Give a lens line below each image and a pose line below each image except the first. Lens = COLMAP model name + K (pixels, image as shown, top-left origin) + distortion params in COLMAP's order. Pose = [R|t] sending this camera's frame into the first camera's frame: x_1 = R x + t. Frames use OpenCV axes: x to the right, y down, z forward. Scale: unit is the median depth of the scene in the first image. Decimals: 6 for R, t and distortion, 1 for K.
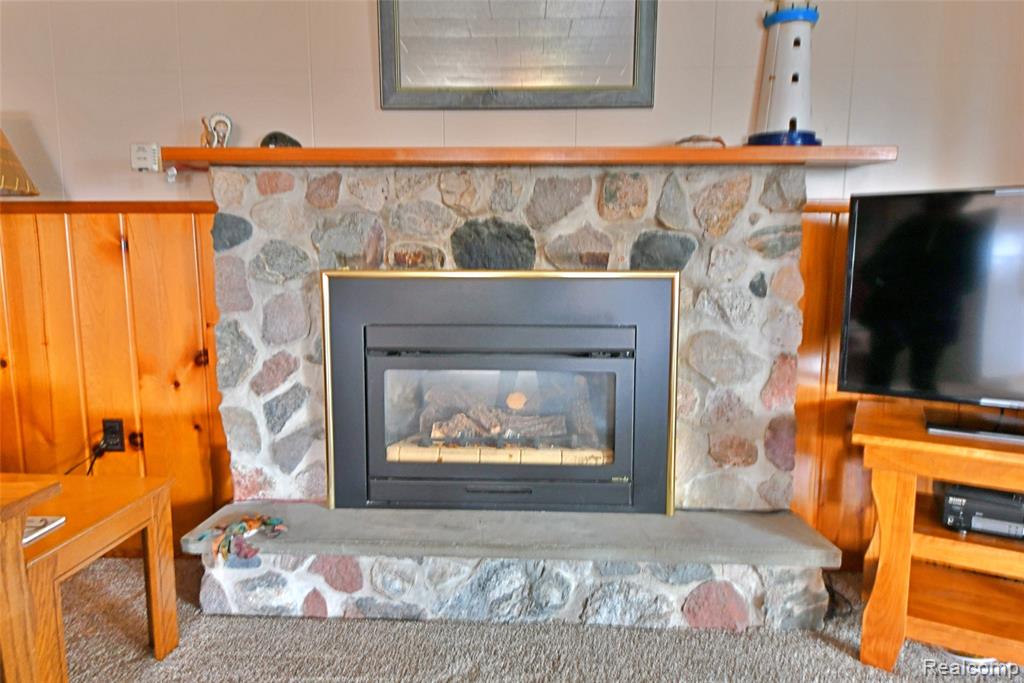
lens RADIAL K [[582.7, 0, 506.8], [0, 582.7, 332.6], [0, 0, 1]] dist [0.001030, 0.000092]
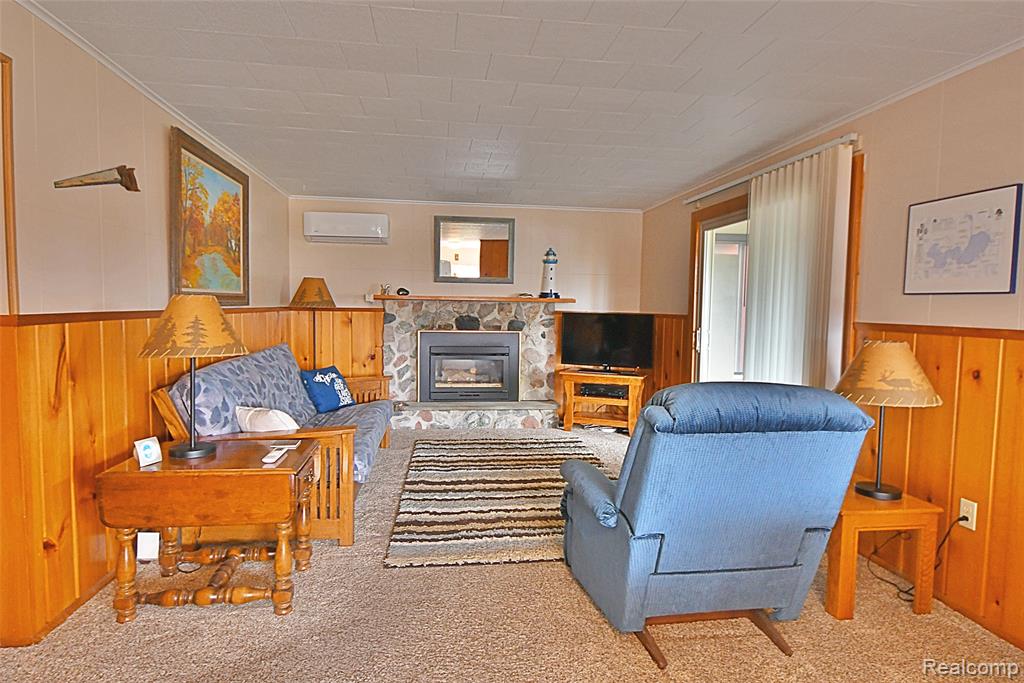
lens RADIAL K [[582.7, 0, 510.6], [0, 582.7, 342.0], [0, 0, 1]] dist [0.001030, 0.000092]
pose [[0.983903, 0.003780, 0.178665, -0.384448], [0.005019, 0.998797, -0.048770, 0.128413], [-0.178635, 0.048881, 0.982700, -2.381930]]
